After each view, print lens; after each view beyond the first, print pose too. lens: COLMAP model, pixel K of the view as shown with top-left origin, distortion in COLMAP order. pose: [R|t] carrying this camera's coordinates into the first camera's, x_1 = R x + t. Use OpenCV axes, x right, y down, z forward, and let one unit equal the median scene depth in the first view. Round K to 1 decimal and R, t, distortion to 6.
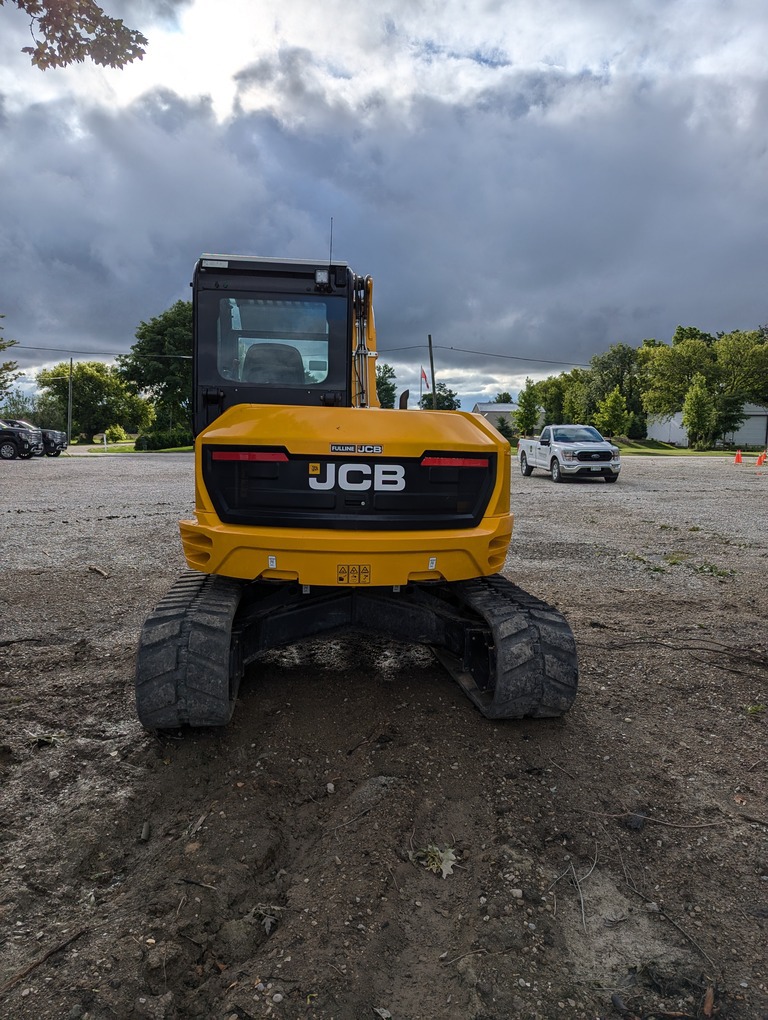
lens RADIAL K [[711.3, 0, 384.0], [0, 711.3, 510.0], [0, 0, 1]] dist [0.048998, -0.003768]
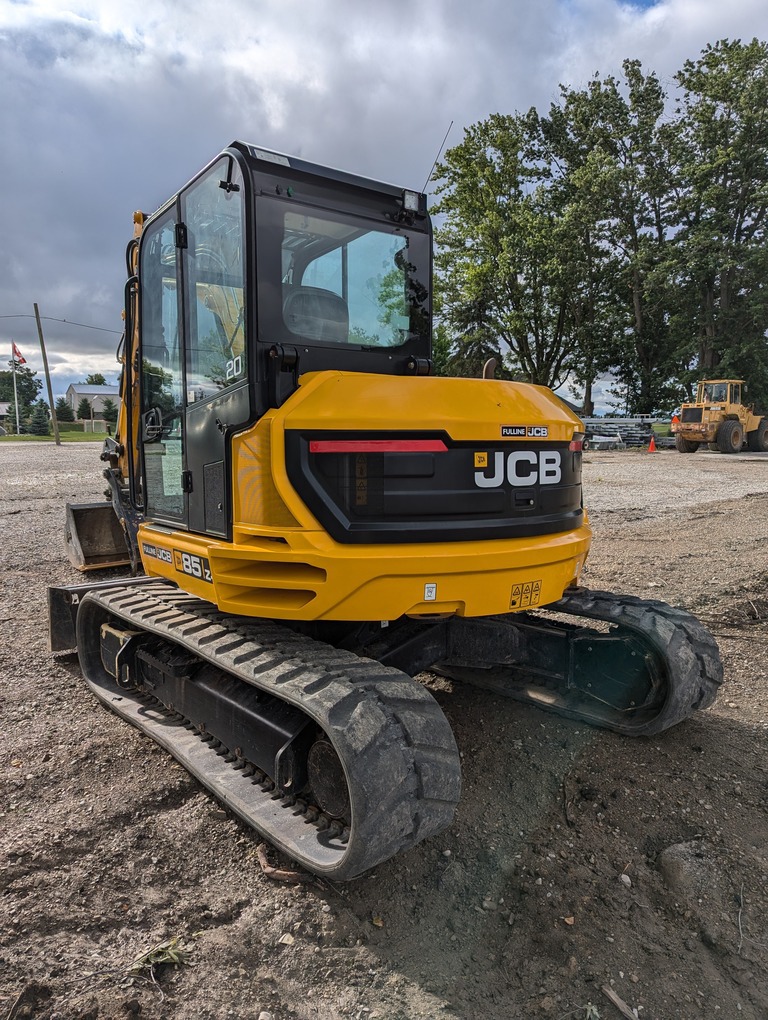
lens RADIAL K [[718.6, 0, 384.5], [0, 718.6, 506.3], [0, 0, 1]] dist [0.044192, -0.003344]
pose [[0.852842, -0.070629, 0.517371, -0.574675], [0.062632, 0.997493, 0.032931, -0.040514], [-0.518400, 0.004319, 0.855128, 0.410014]]
